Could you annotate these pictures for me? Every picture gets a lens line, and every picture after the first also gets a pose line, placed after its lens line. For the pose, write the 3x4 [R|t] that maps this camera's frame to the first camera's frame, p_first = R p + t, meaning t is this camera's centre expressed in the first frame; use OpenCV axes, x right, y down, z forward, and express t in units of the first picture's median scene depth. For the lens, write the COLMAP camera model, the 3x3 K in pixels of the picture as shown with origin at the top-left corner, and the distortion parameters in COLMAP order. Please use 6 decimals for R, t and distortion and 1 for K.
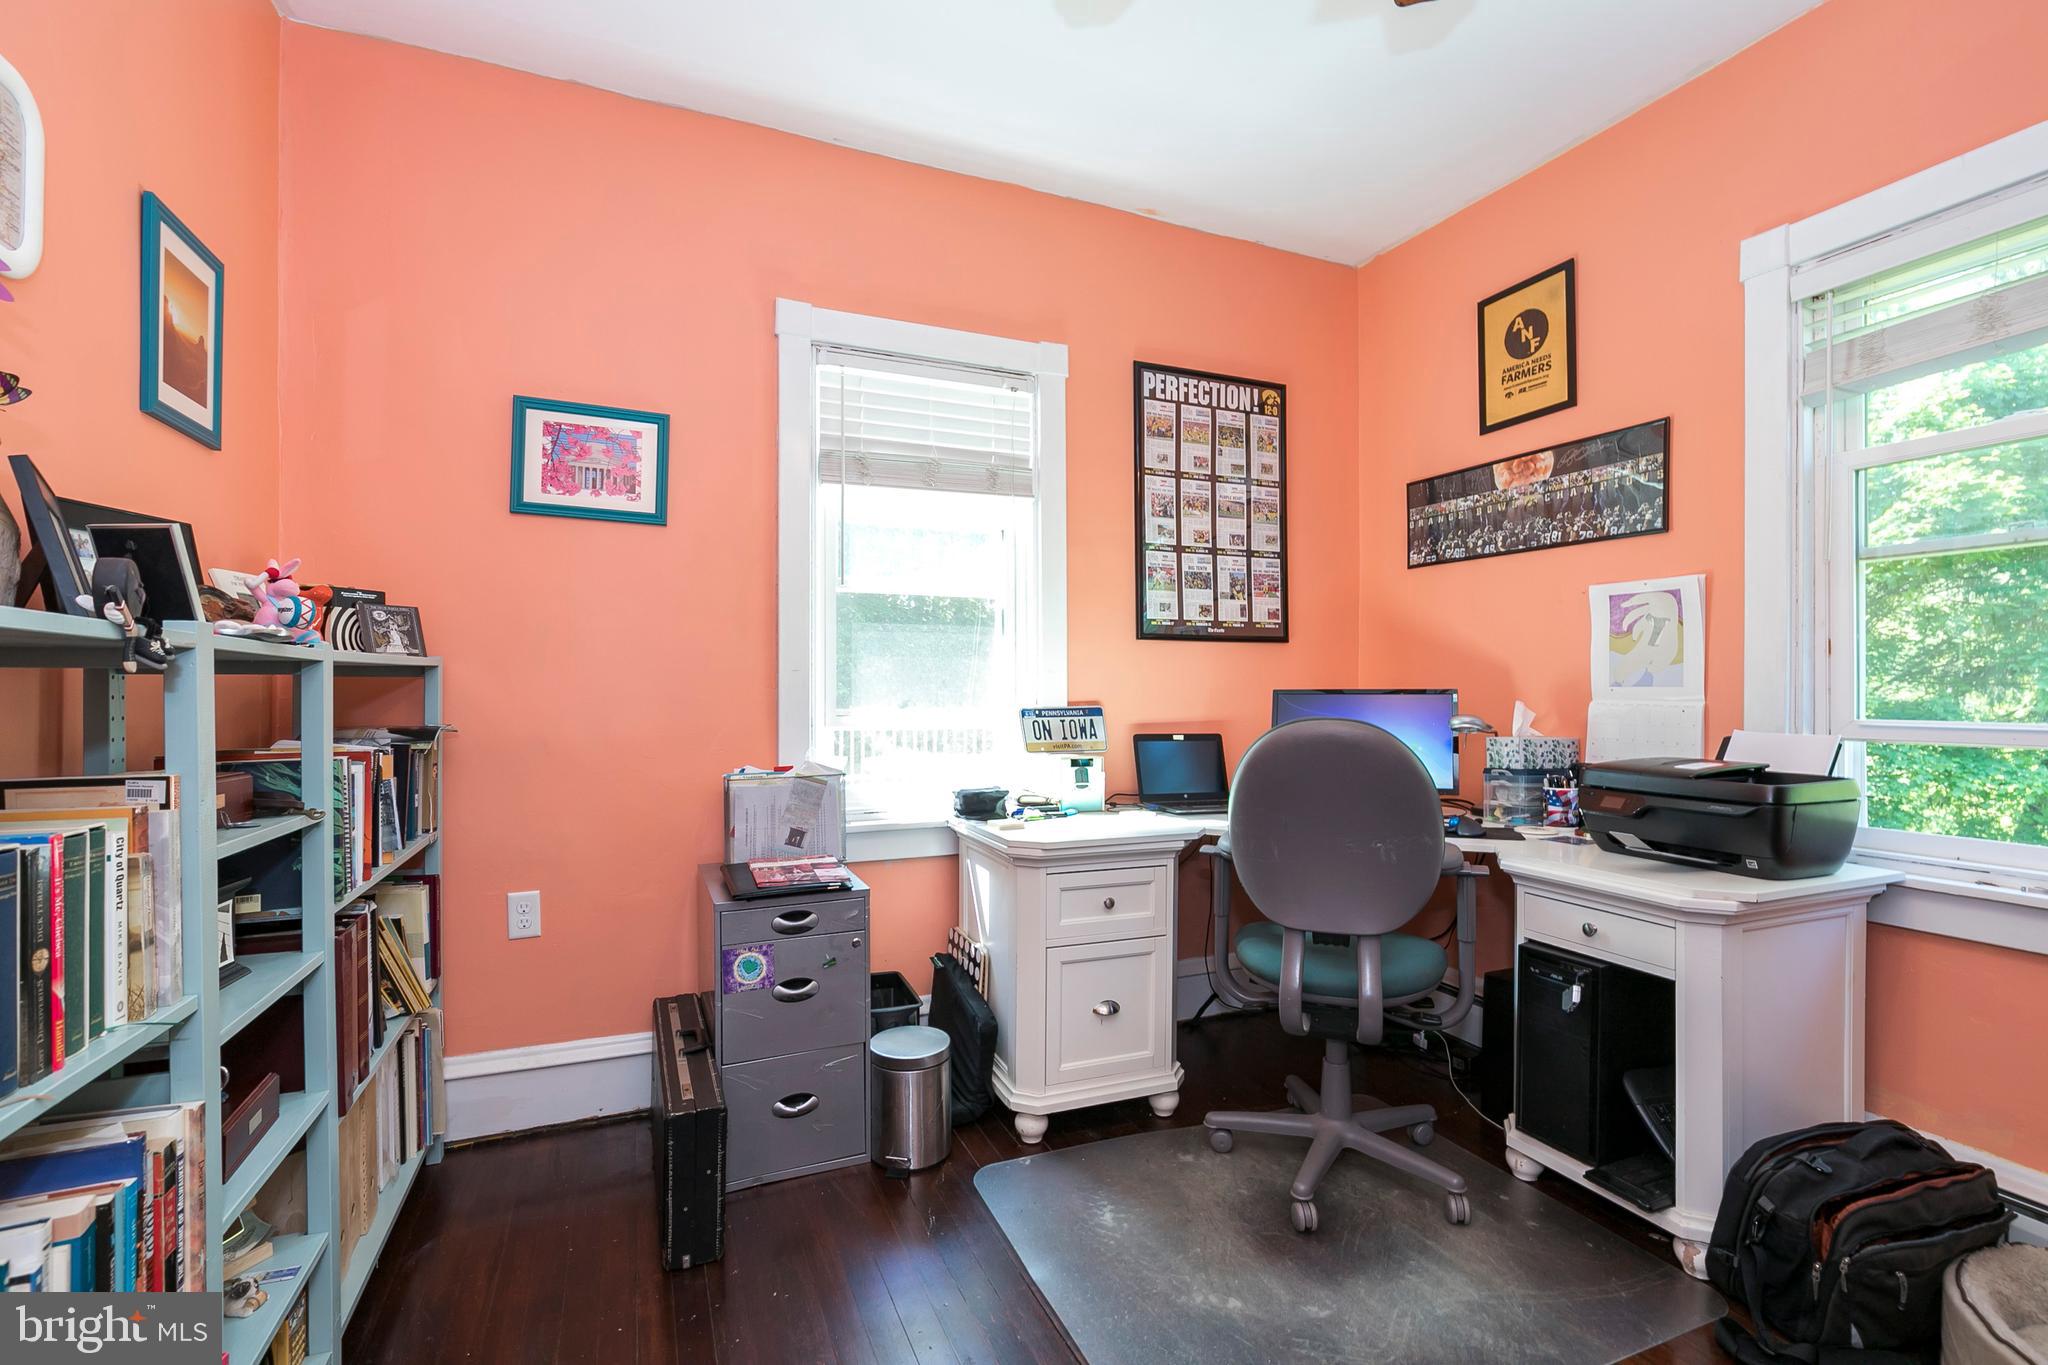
lens RADIAL K [[932.7, 0, 1026.9], [0, 932.7, 686.5], [0, 0, 1]] dist [-0.016284, 0.005146]
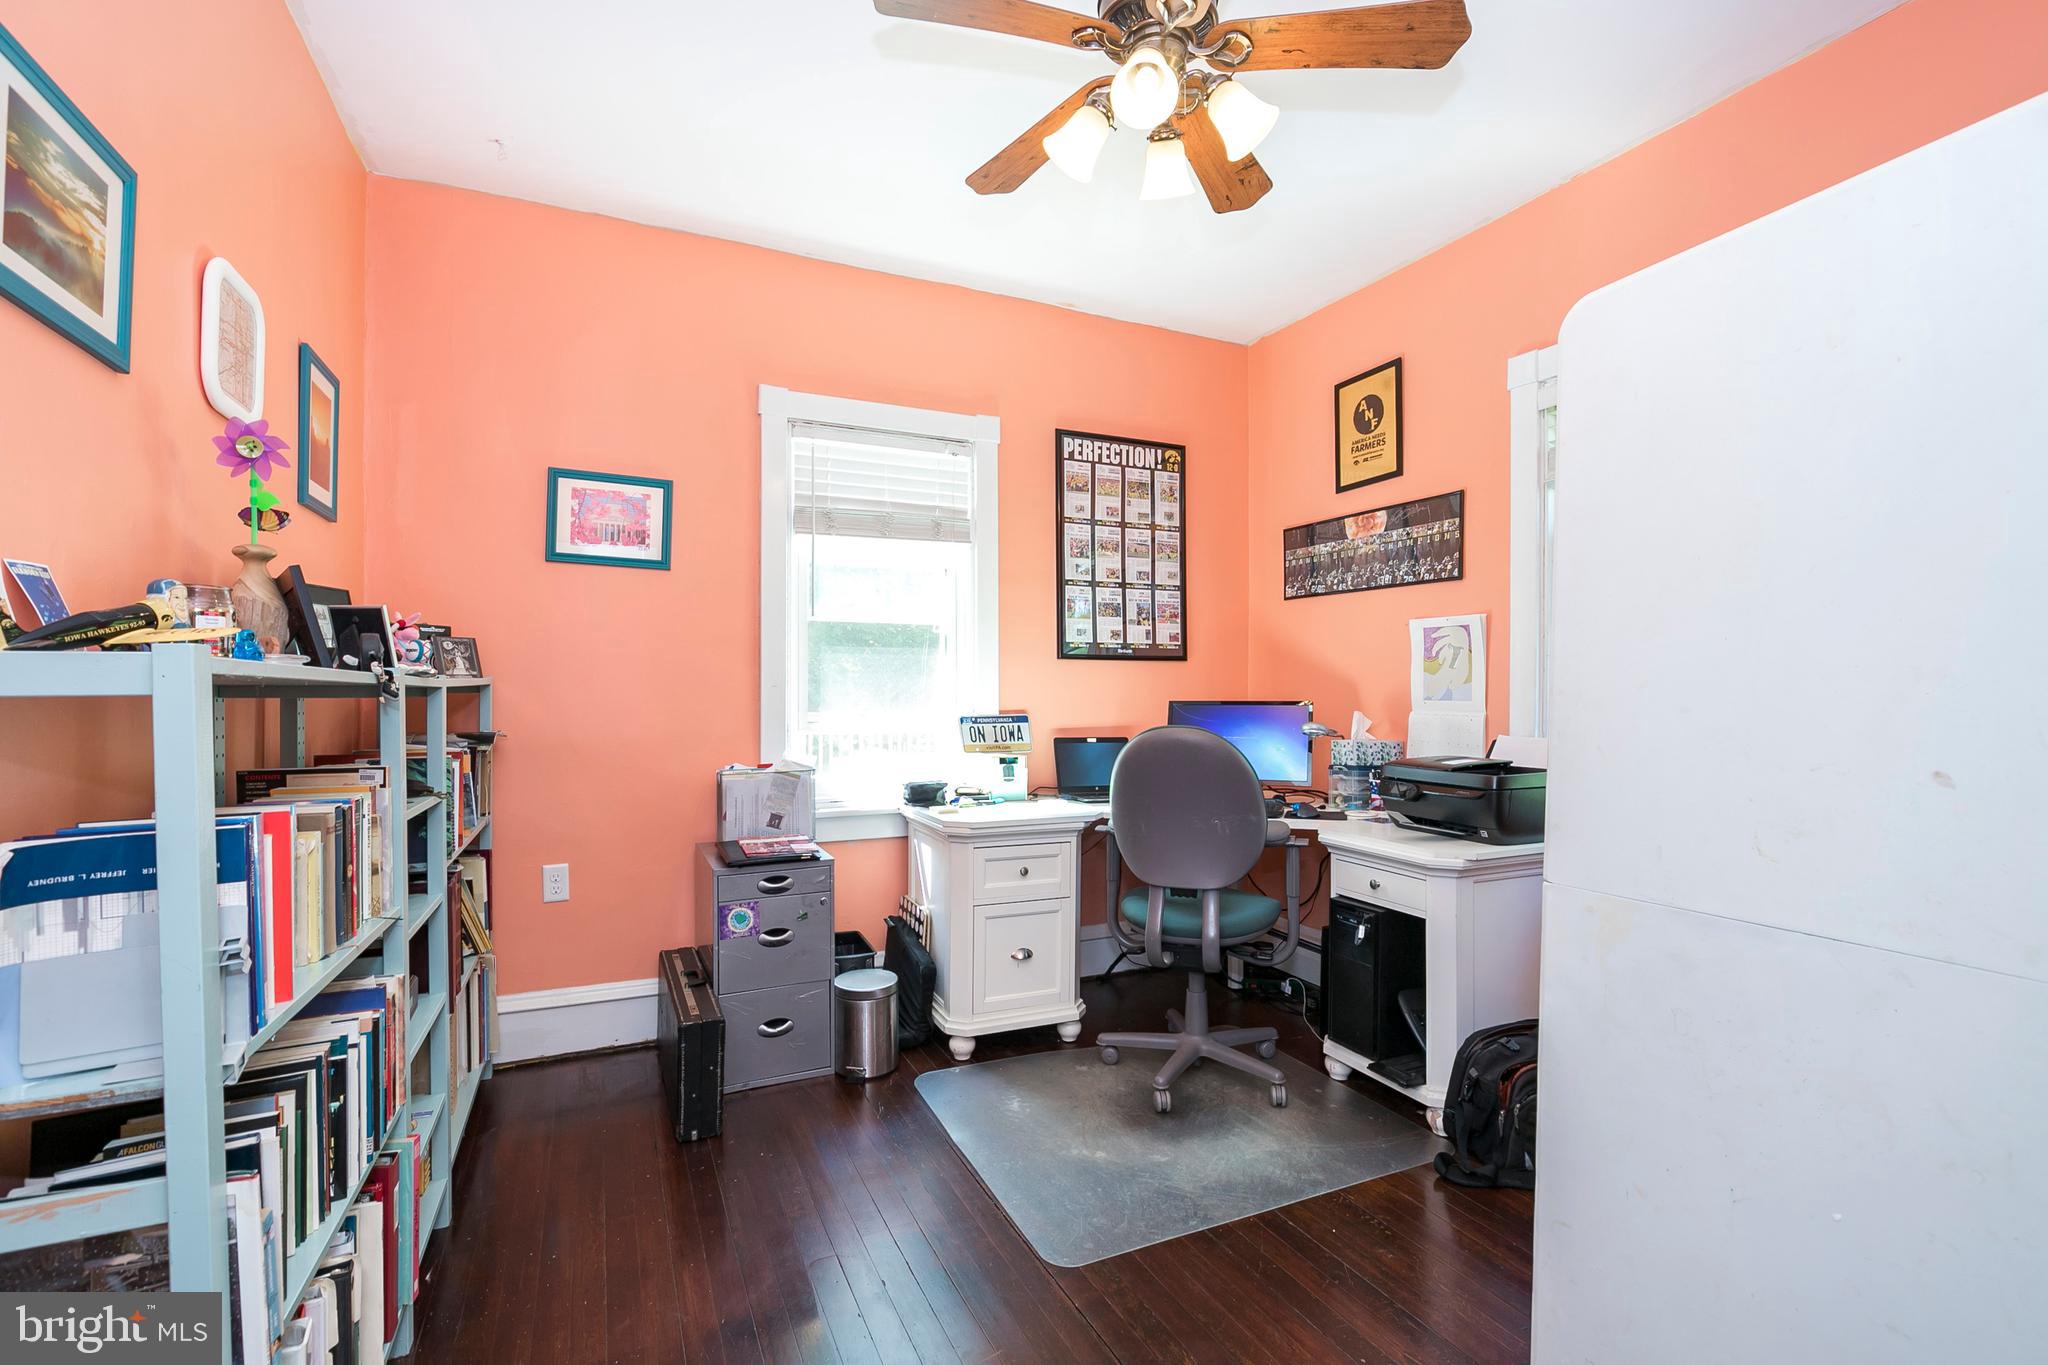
lens RADIAL K [[932.7, 0, 1024.5], [0, 932.7, 687.2], [0, 0, 1]] dist [-0.016284, 0.005146]
pose [[0.999584, 0.001019, 0.028821, 0.052287], [-0.000997, 0.999999, -0.000768, -0.017247], [-0.028822, 0.000739, 0.999584, -0.270906]]
